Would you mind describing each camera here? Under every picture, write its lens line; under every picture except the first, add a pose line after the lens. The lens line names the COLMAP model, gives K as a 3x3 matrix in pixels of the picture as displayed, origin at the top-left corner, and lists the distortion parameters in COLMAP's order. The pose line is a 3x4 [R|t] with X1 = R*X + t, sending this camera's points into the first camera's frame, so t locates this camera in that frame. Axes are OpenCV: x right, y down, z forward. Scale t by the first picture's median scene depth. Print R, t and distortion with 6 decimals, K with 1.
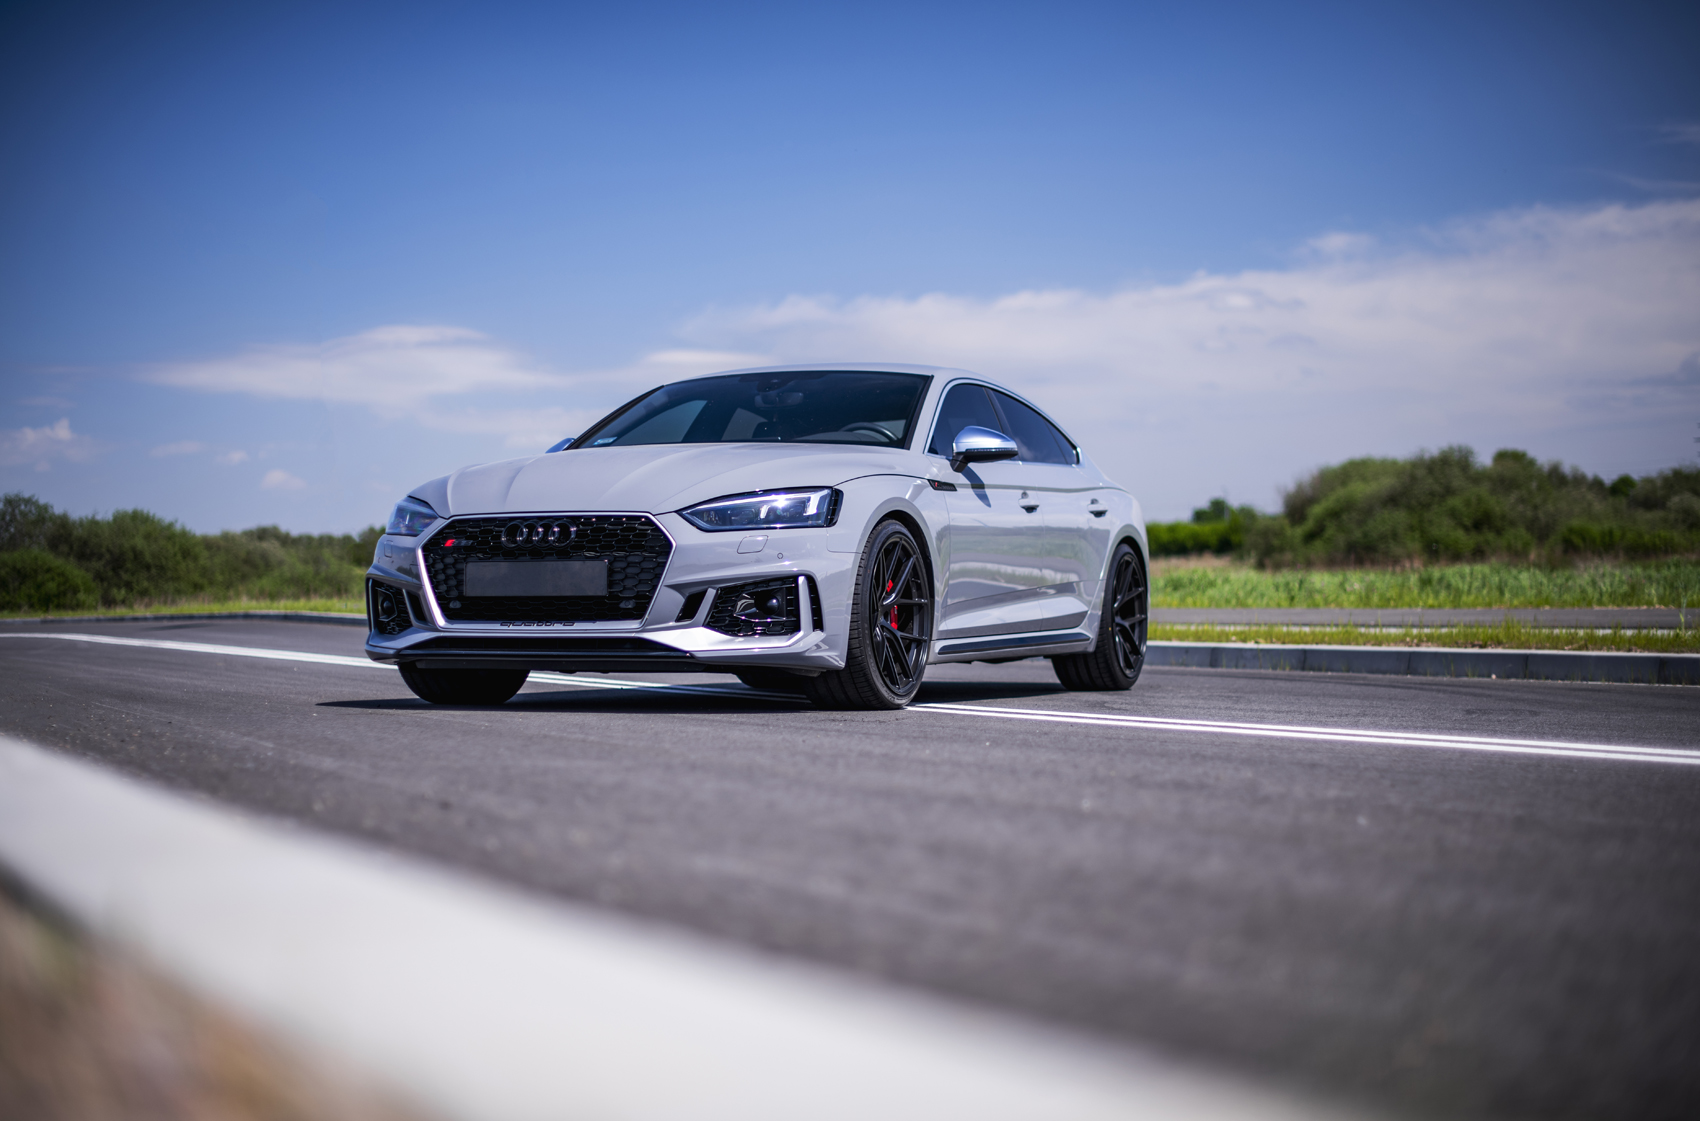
lens RADIAL K [[2691.3, 0, 850.0], [0, 2691.3, 560.5], [0, 0, 1]] dist [0.006133, -0.040375]
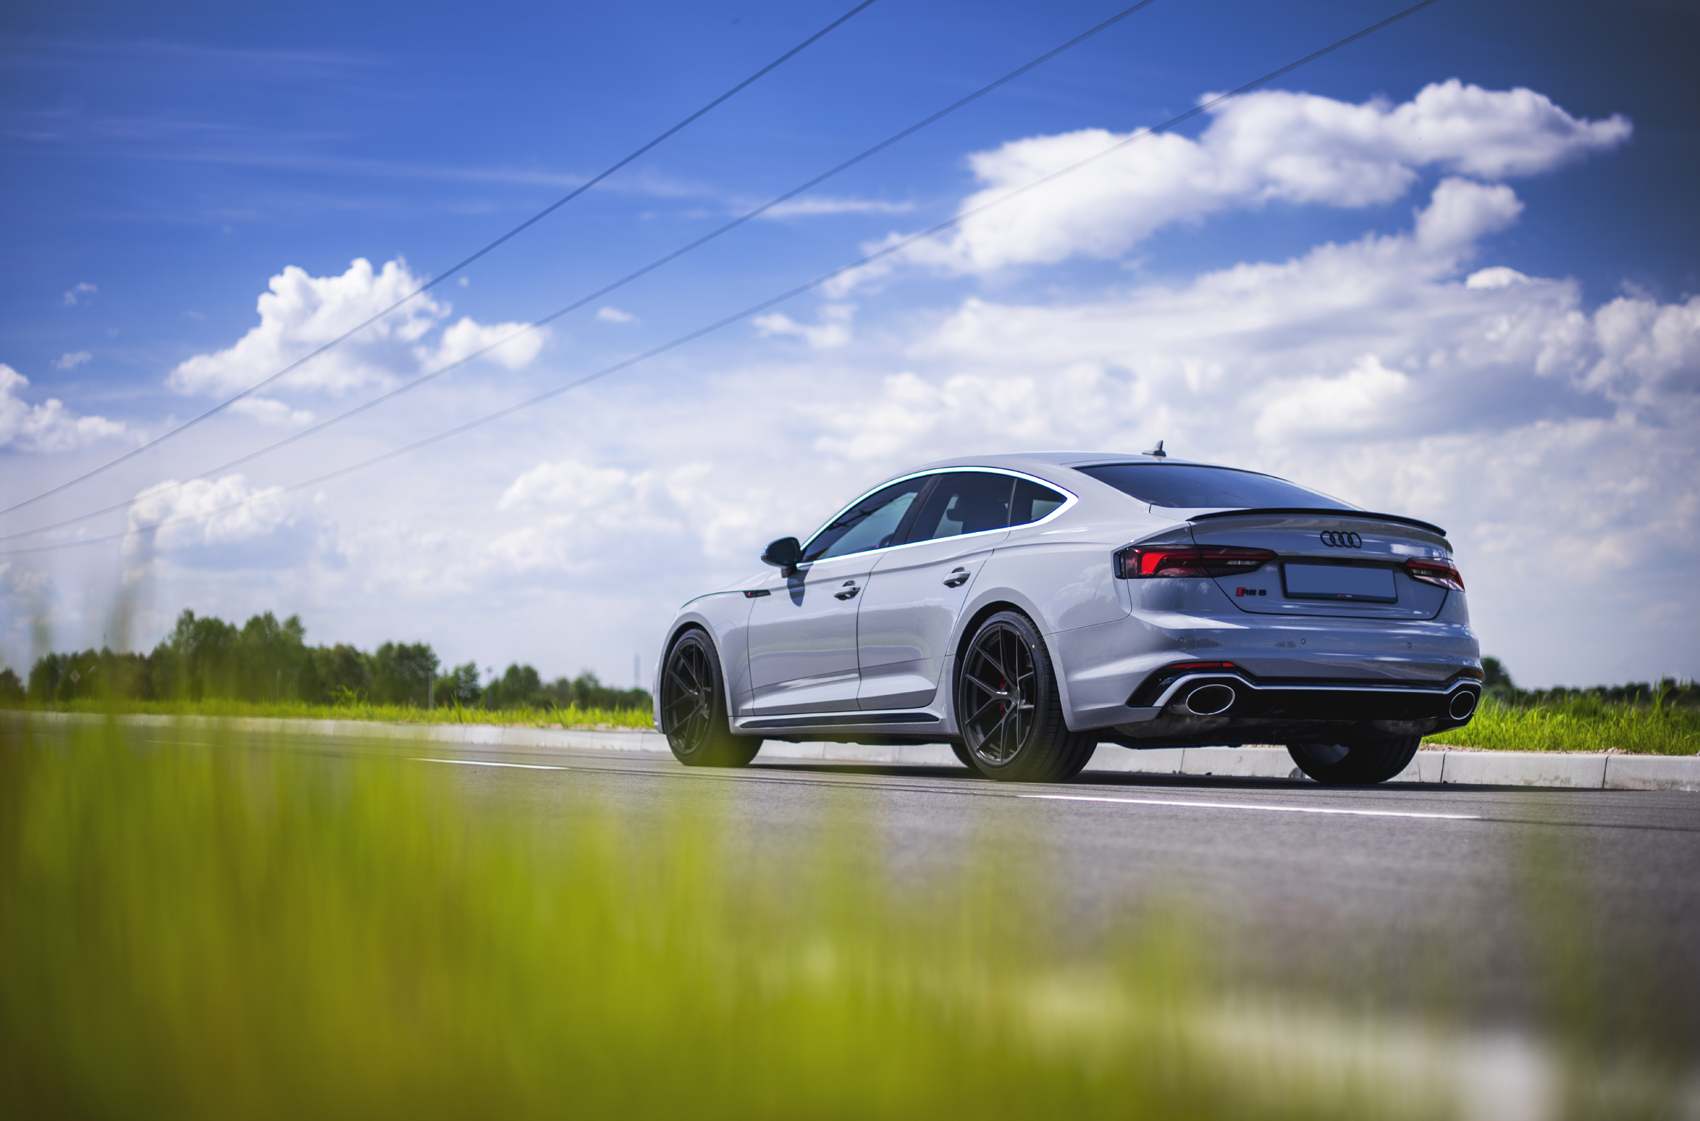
lens RADIAL K [[2691.3, 0, 850.0], [0, 2691.3, 560.5], [0, 0, 1]] dist [0.006133, -0.040375]
pose [[-0.636614, -0.069807, -0.768017, 1.064656], [-0.006591, 0.996351, -0.085098, 0.069320], [0.771154, -0.049113, -0.634751, 2.016980]]
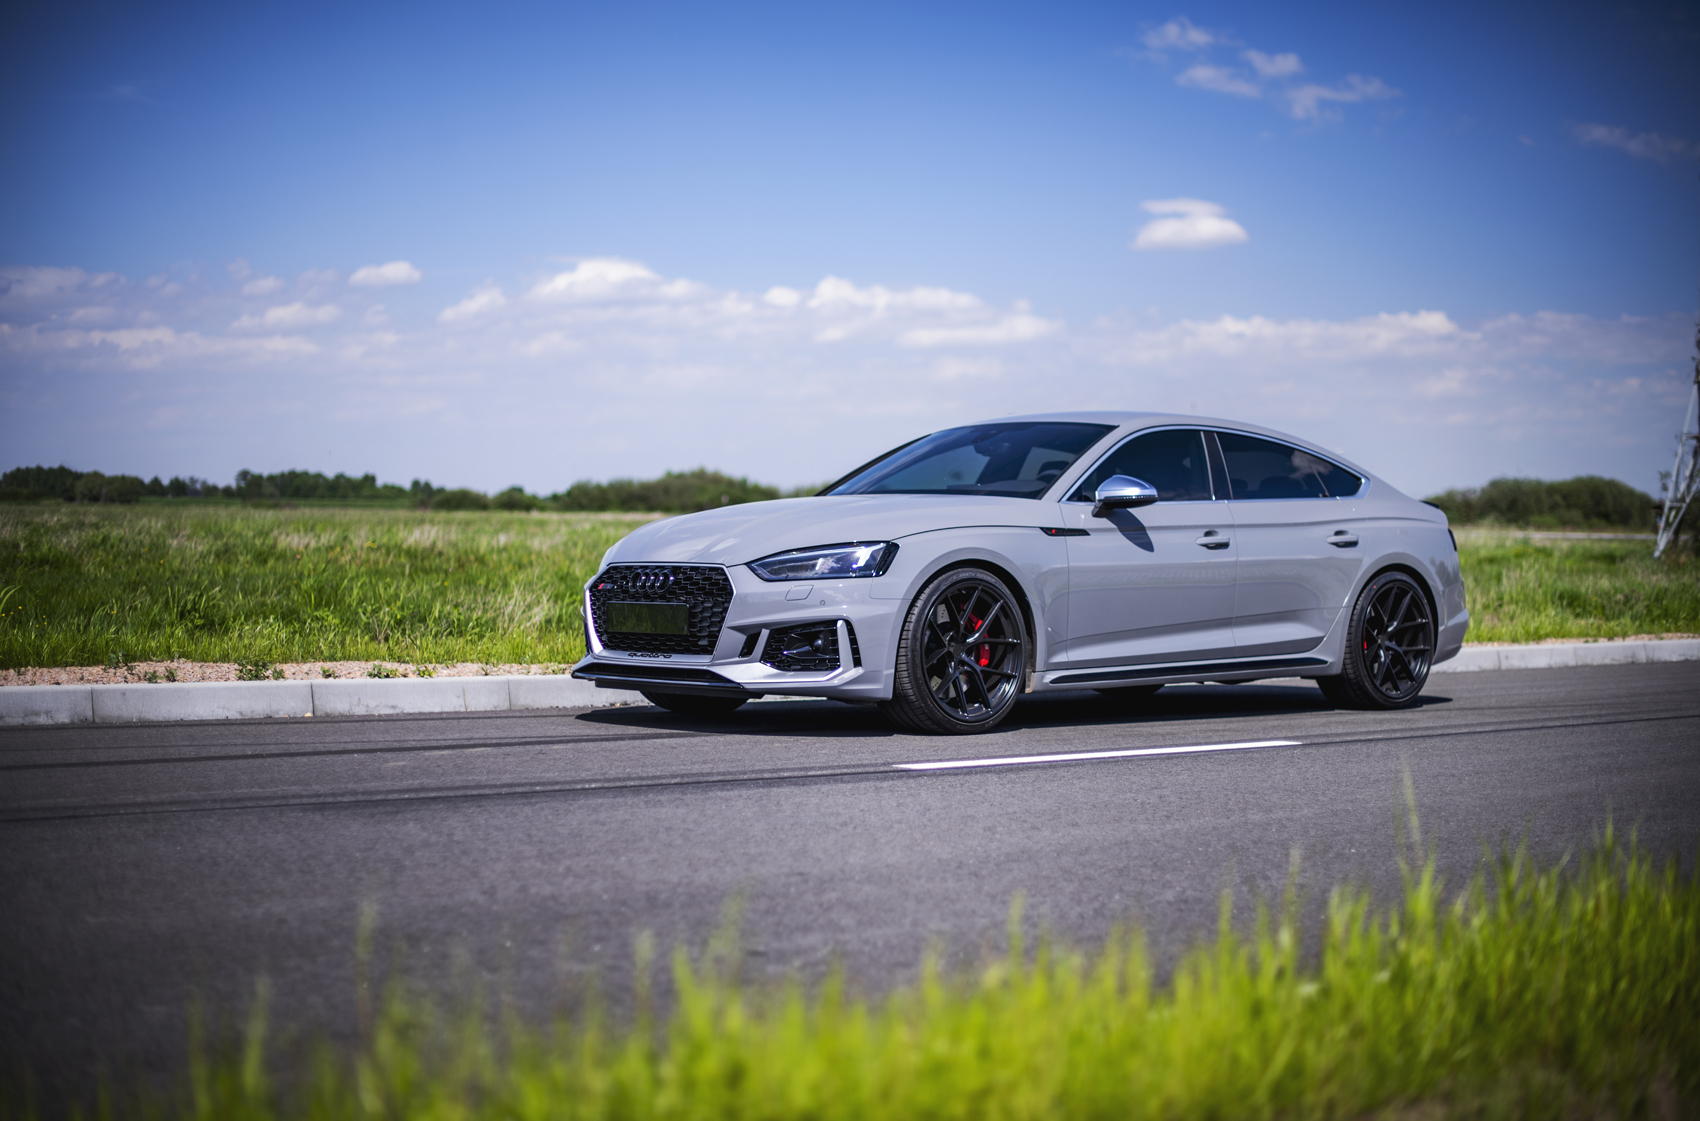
lens RADIAL K [[2569.3, 0, 850.0], [0, 2569.3, 560.5], [0, 0, 1]] dist [-0.019569, -0.004909]
pose [[0.903012, 0.007412, -0.429552, 0.454411], [0.002073, 0.999764, 0.021609, -0.043242], [0.429611, -0.020404, 0.902784, 0.002791]]
